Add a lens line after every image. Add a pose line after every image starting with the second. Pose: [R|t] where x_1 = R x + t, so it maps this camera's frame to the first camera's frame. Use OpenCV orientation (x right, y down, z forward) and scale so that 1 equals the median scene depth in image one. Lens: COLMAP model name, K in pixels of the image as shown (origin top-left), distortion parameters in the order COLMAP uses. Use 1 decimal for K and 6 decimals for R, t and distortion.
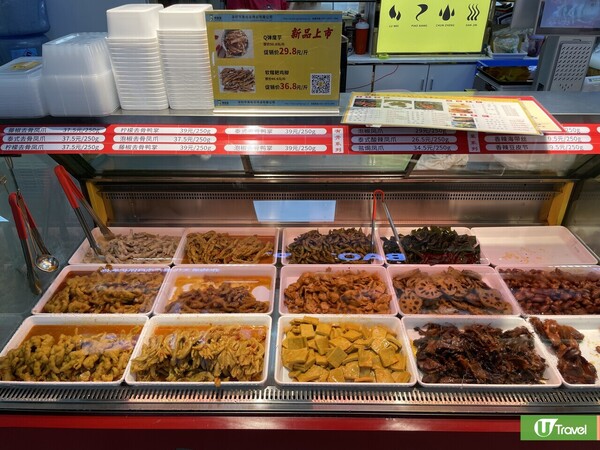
lens RADIAL K [[459.5, 0, 299.0], [0, 459.5, 220.9], [0, 0, 1]] dist [0.072075, -0.111528]
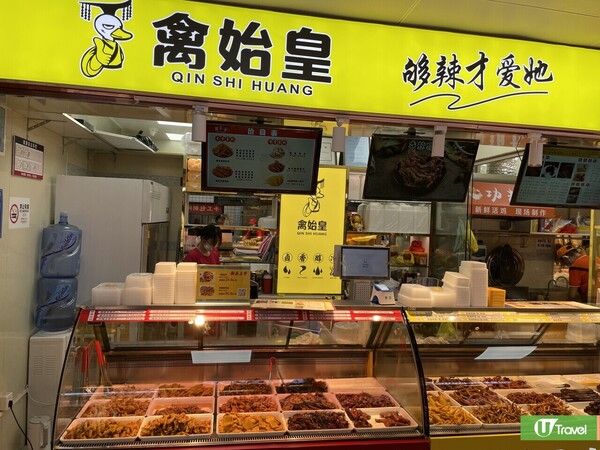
lens RADIAL K [[459.5, 0, 299.0], [0, 459.5, 220.9], [0, 0, 1]] dist [0.072075, -0.111528]
pose [[0.985604, 0.039518, 0.164384, -0.059503], [0.049677, 0.861688, -0.505001, 0.515529], [-0.161605, 0.505897, 0.847320, -1.081667]]
